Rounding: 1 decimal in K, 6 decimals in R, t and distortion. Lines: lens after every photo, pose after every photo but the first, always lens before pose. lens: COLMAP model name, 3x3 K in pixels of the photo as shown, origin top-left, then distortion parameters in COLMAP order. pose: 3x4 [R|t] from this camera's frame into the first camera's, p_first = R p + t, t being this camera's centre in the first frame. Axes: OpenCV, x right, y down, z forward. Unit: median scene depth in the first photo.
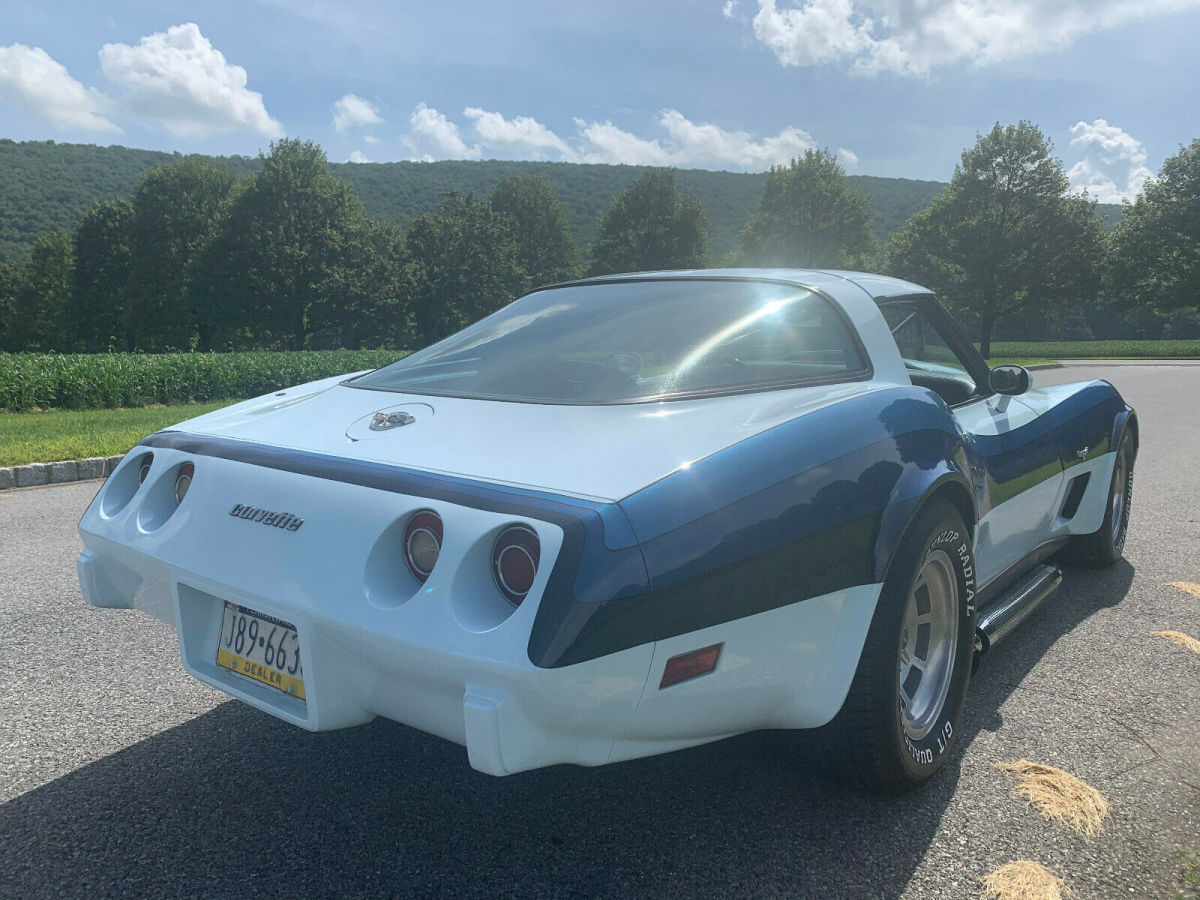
lens RADIAL K [[918.7, 0, 600.9], [0, 918.7, 454.1], [0, 0, 1]] dist [0.010219, -0.007619]
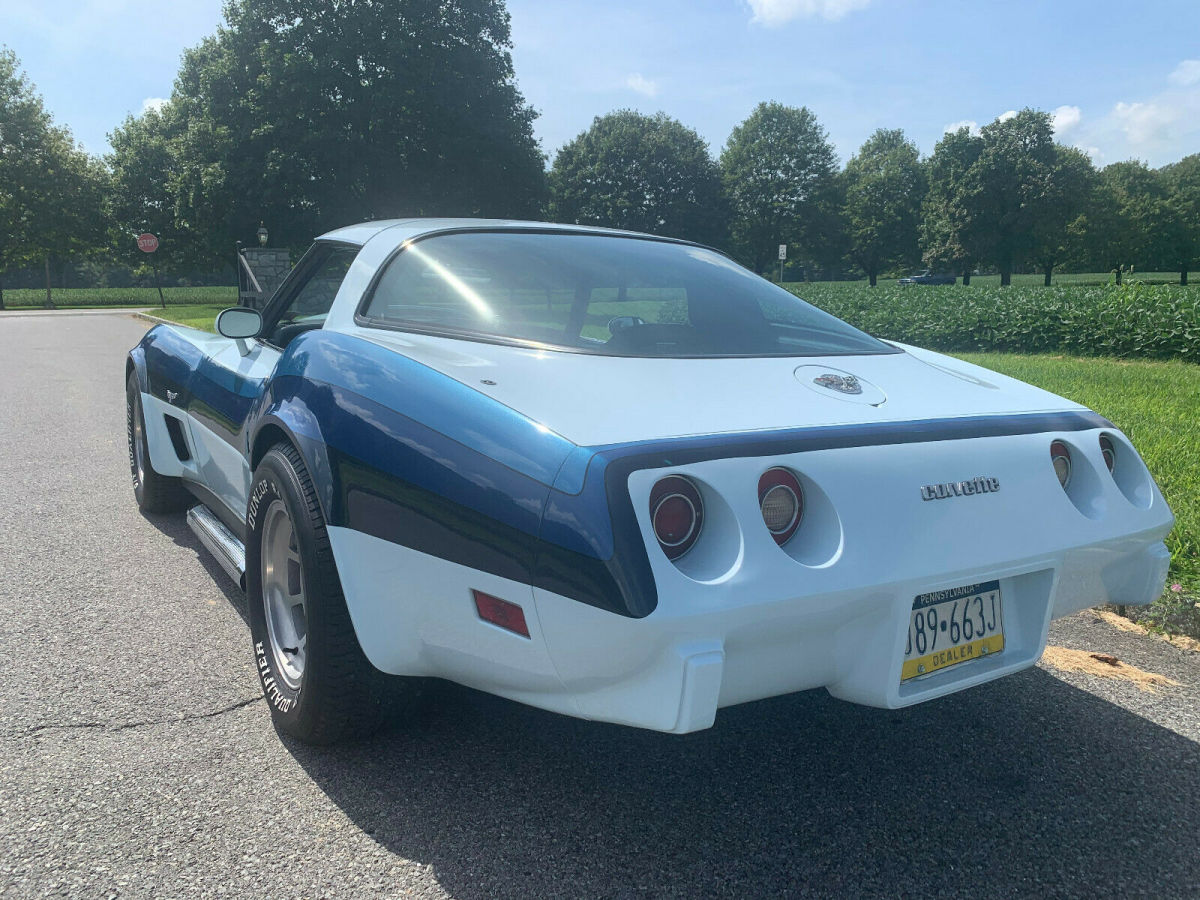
lens RADIAL K [[918.7, 0, 602.8], [0, 918.7, 460.1], [0, 0, 1]] dist [0.010219, -0.007619]
pose [[0.348107, -0.169914, 0.921928, -1.103673], [0.114327, 0.983791, 0.138147, -0.107303], [-0.930457, 0.057311, 0.361891, 0.817380]]
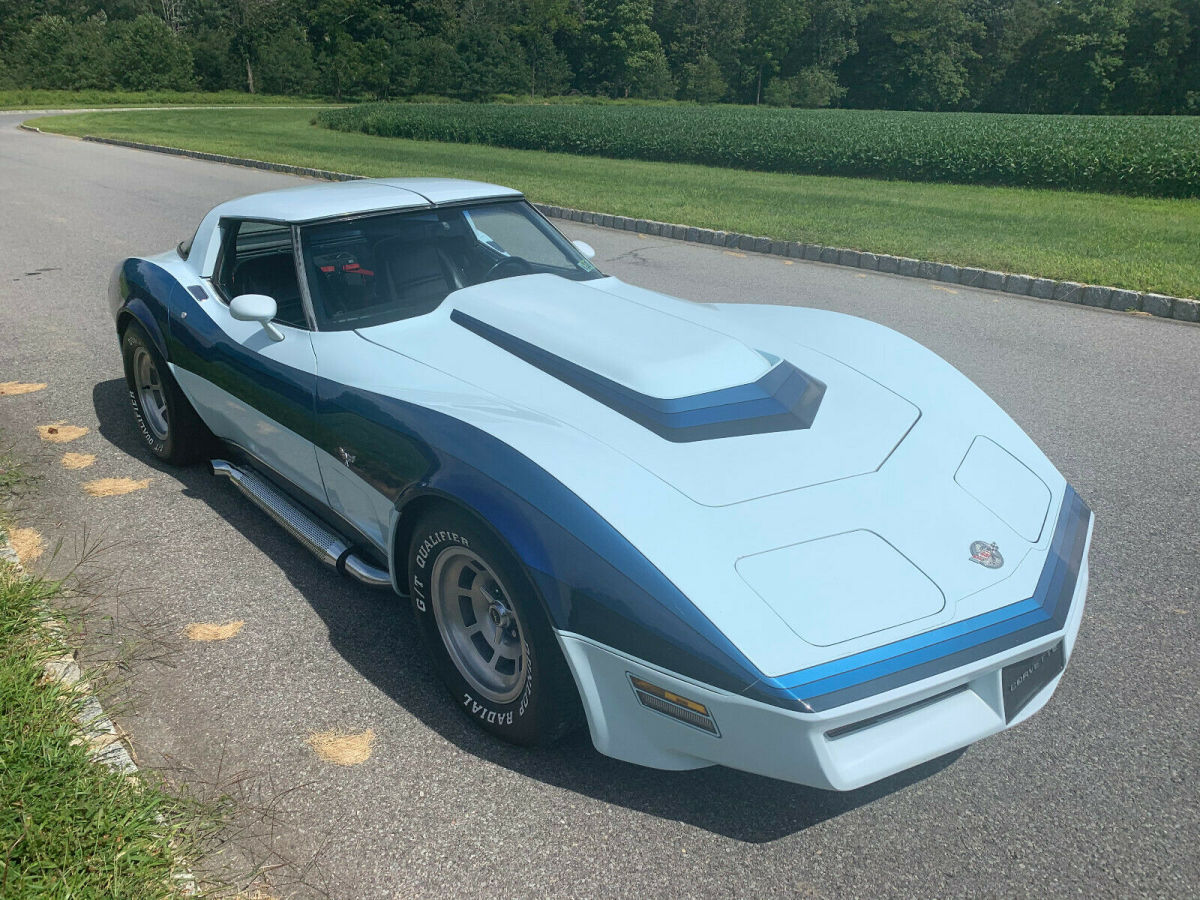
lens RADIAL K [[918.7, 0, 608.0], [0, 918.7, 439.8], [0, 0, 1]] dist [0.010219, -0.007619]
pose [[-0.180630, 0.353874, -0.917685, 2.037579], [-0.122874, 0.917604, 0.378028, -0.575776], [0.975846, 0.181043, -0.122265, 2.220545]]
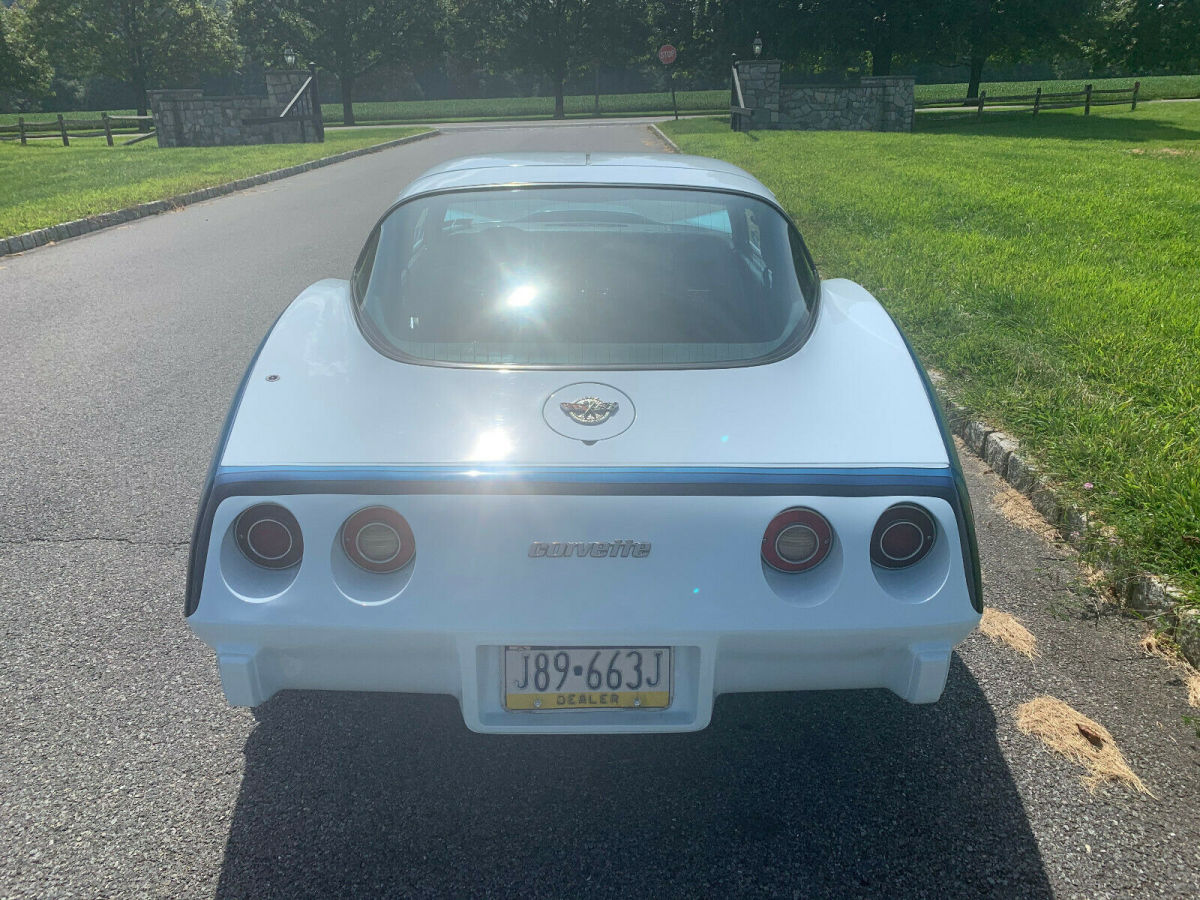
lens RADIAL K [[918.7, 0, 607.1], [0, 918.7, 446.0], [0, 0, 1]] dist [0.010219, -0.007619]
pose [[0.779982, -0.233701, 0.580528, -0.709859], [0.089653, 0.959813, 0.265934, -0.228683], [-0.619347, -0.155378, 0.769589, 0.235262]]
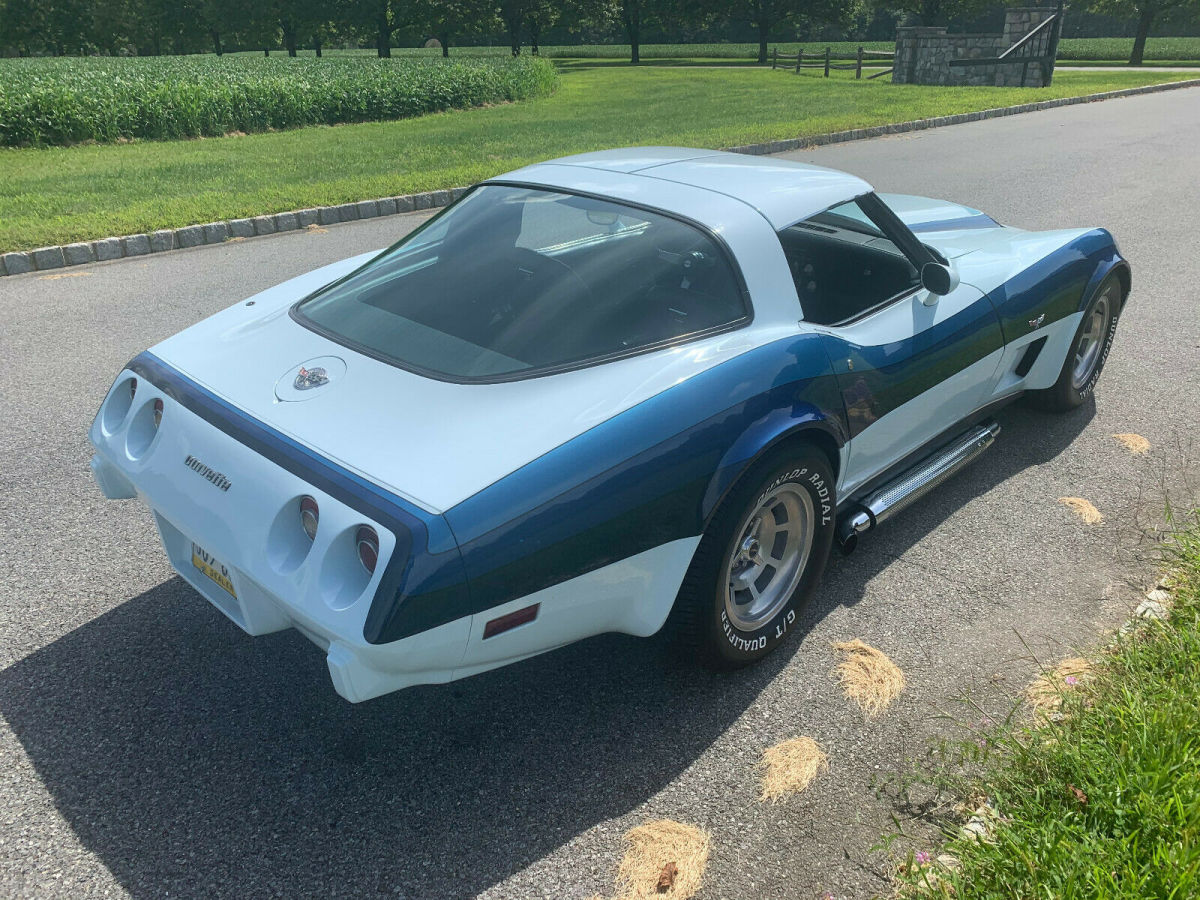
lens RADIAL K [[918.7, 0, 608.5], [0, 918.7, 446.1], [0, 0, 1]] dist [0.010219, -0.007619]
pose [[0.994860, 0.040848, -0.092657, 0.249836], [-0.011315, 0.954140, 0.299146, -0.289334], [0.100627, -0.296560, 0.949698, -0.118384]]
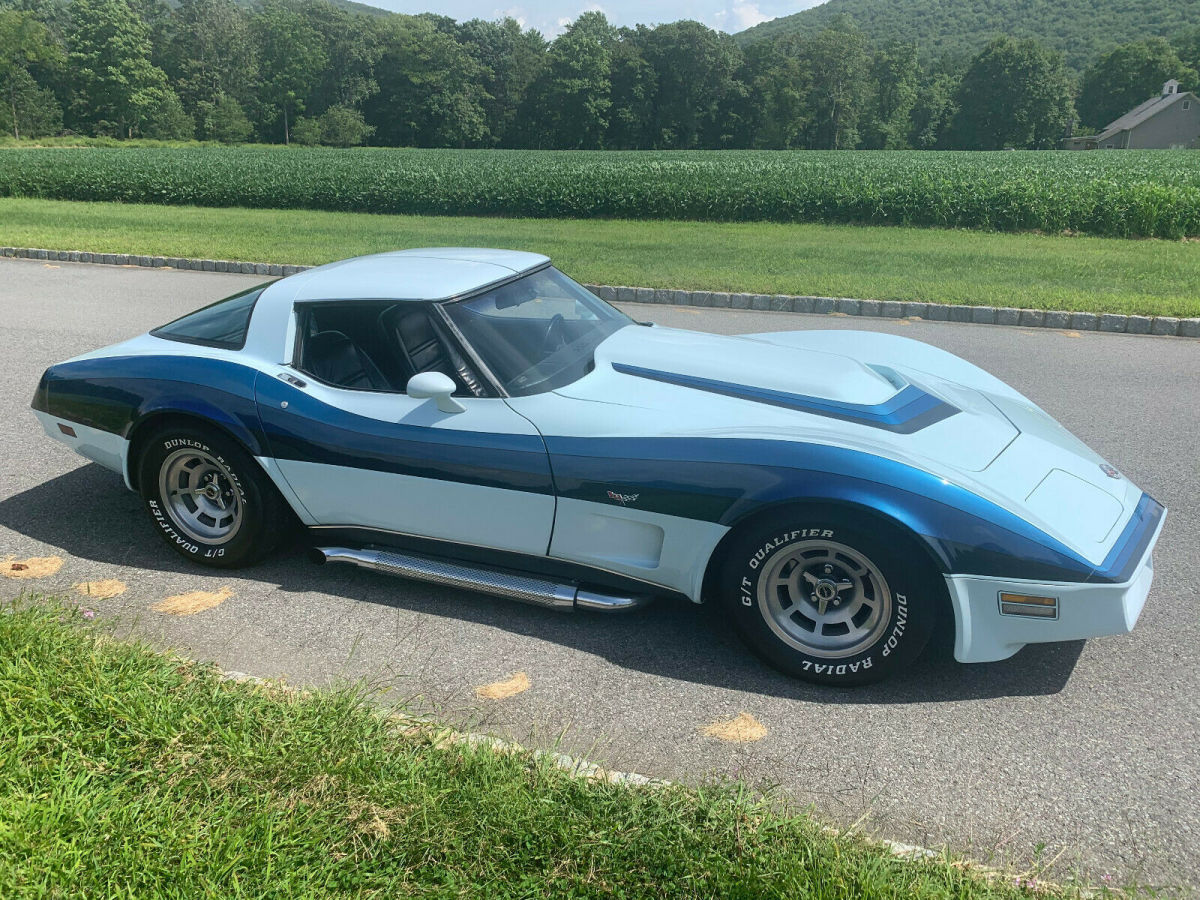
lens RADIAL K [[918.7, 0, 607.3], [0, 918.7, 443.0], [0, 0, 1]] dist [0.010219, -0.007619]
pose [[0.295617, 0.313734, -0.902320, 2.222992], [-0.116147, 0.949331, 0.292028, -0.528505], [0.948219, 0.018474, 0.317078, 1.184854]]
